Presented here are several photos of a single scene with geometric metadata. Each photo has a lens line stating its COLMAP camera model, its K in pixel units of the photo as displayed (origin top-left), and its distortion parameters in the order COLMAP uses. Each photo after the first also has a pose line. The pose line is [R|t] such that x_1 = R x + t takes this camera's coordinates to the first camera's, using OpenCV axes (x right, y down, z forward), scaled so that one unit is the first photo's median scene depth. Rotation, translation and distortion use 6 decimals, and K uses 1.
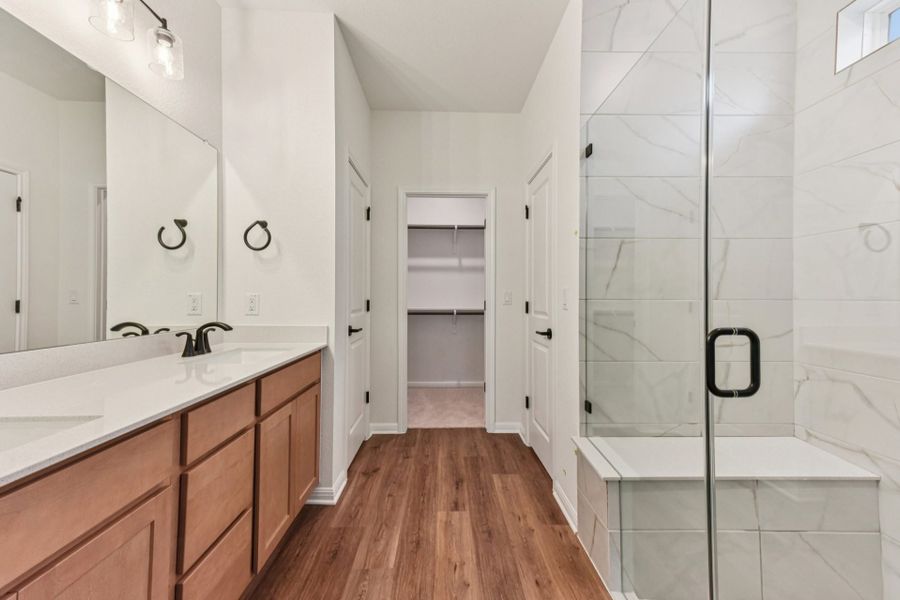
lens RADIAL K [[364.2, 0, 445.6], [0, 364.2, 297.1], [0, 0, 1]] dist [0.021901, -0.000053]
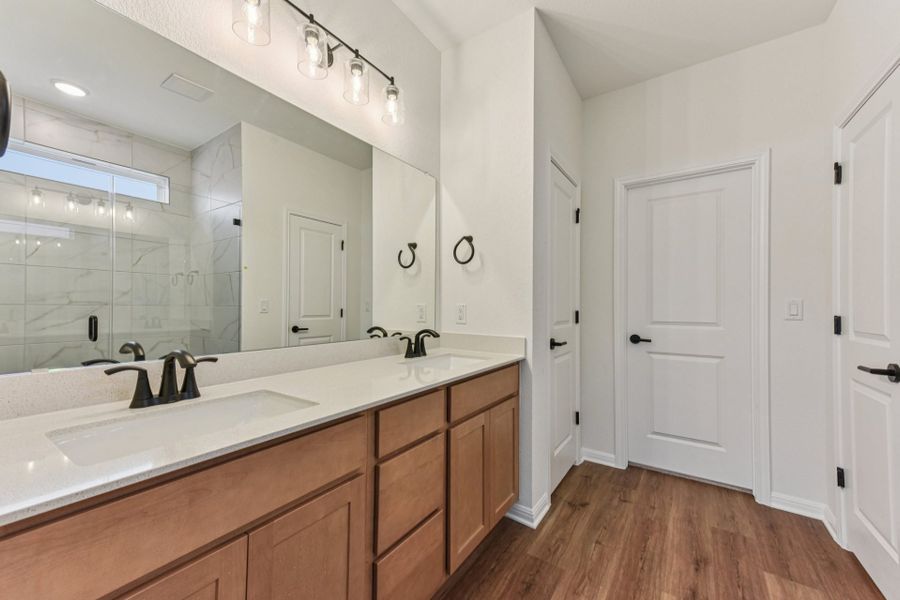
lens RADIAL K [[364.2, 0, 430.3], [0, 364.2, 304.4], [0, 0, 1]] dist [0.021901, -0.000053]
pose [[0.815454, -0.001057, -0.578821, 0.027178], [-0.003790, 0.999967, -0.007166, -0.000542], [0.578809, 0.008037, 0.815423, 0.079901]]
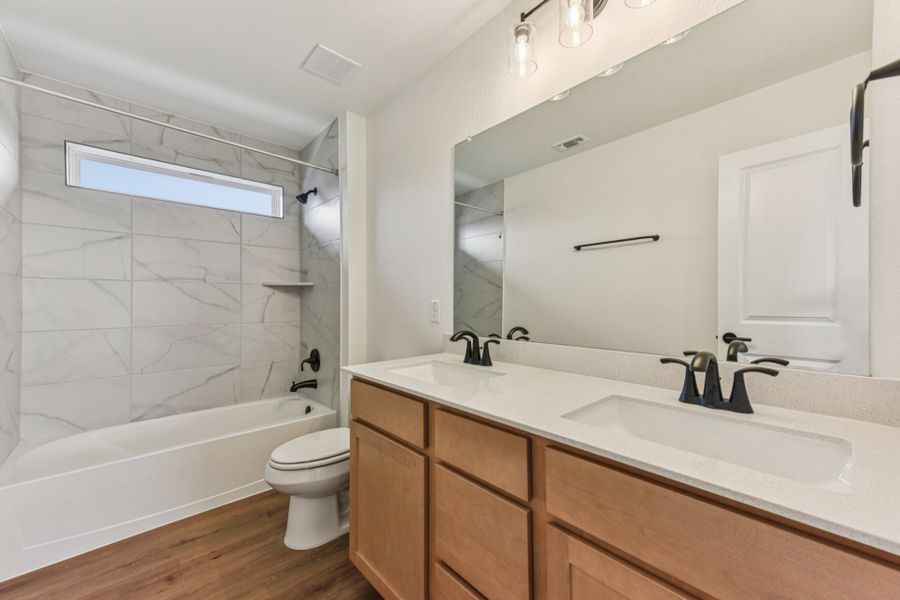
lens RADIAL K [[364.2, 0, 441.6], [0, 364.2, 299.0], [0, 0, 1]] dist [0.021901, -0.000053]
pose [[-0.756547, -0.012035, -0.653829, -0.018251], [-0.007299, 0.999924, -0.009959, 0.004758], [0.653899, -0.002762, -0.756577, 1.055606]]
